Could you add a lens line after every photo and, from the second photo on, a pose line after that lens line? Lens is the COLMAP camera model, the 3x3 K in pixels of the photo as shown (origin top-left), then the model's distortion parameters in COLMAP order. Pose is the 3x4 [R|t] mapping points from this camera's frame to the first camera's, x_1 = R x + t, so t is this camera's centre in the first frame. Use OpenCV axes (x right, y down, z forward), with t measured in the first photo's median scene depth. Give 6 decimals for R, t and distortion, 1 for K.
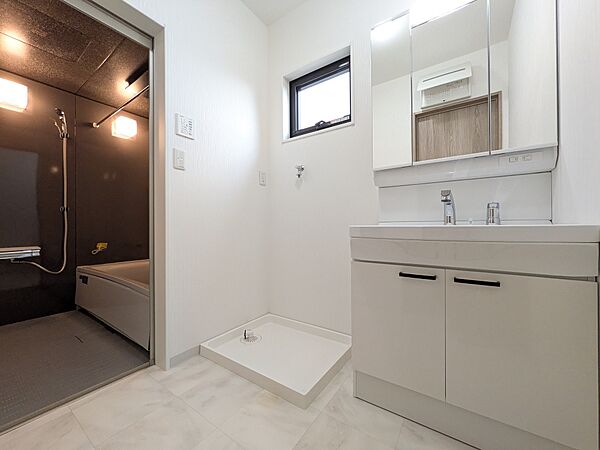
lens RADIAL K [[238.7, 0, 300.0], [0, 238.7, 225.0], [0, 0, 1]] dist [0.000810, 0.000156]
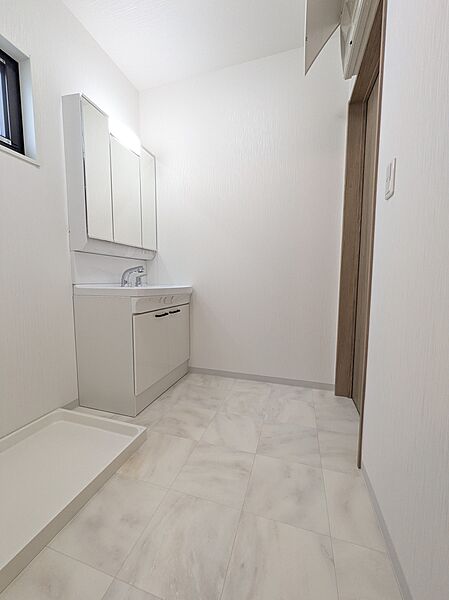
lens RADIAL K [[238.7, 0, 224.5], [0, 238.7, 300.0], [0, 0, 1]] dist [0.000810, 0.000156]
pose [[-0.306391, -0.071980, 0.949180, -0.559247], [-0.000734, 0.997155, 0.075381, -0.015374], [-0.951905, 0.022399, -0.305572, 0.449519]]
